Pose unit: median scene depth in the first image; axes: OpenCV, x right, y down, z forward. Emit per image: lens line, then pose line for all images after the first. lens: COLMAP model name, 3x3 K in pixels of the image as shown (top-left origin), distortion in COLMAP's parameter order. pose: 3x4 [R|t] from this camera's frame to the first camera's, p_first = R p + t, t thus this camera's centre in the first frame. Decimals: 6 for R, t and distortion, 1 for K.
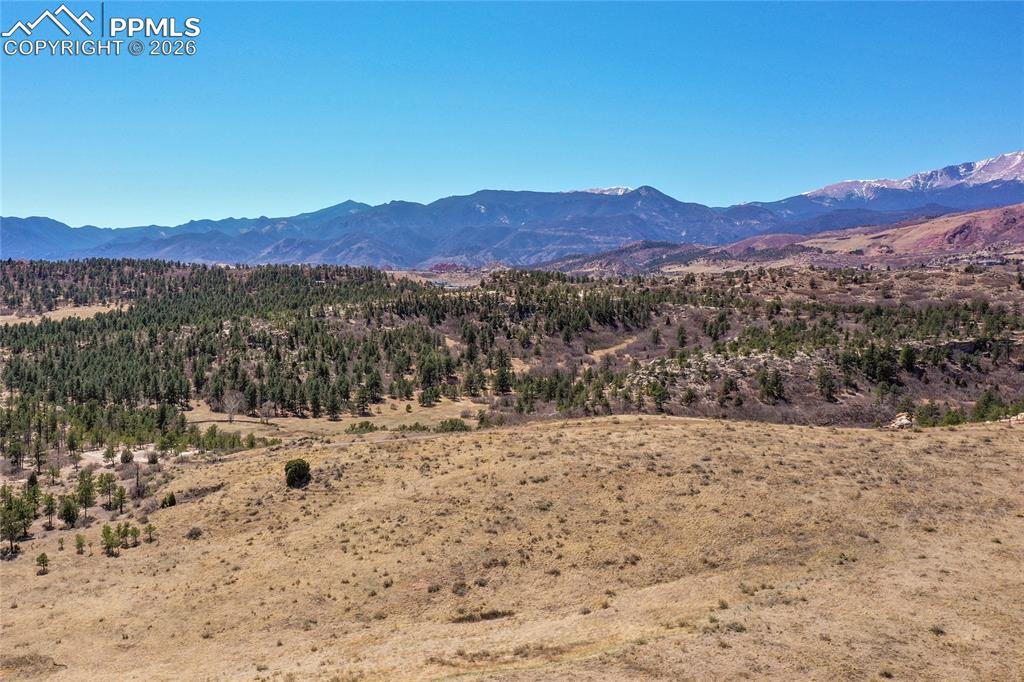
lens RADIAL K [[843.6, 0, 483.0], [0, 843.6, 297.4], [0, 0, 1]] dist [-0.007335, -0.003553]
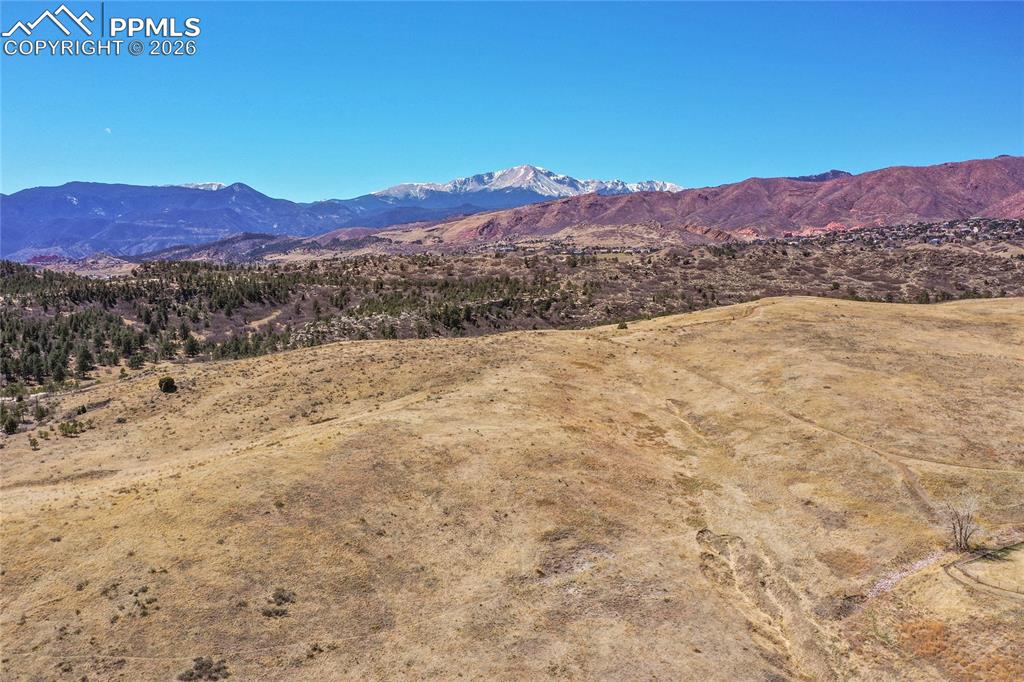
lens RADIAL K [[769.9, 0, 468.8], [0, 769.9, 332.2], [0, 0, 1]] dist [-0.001935, 0.008148]
pose [[0.879570, -0.061086, 0.471831, -0.123576], [0.030563, 0.996930, 0.072093, 0.003142], [-0.474786, -0.048990, 0.878737, -0.191399]]
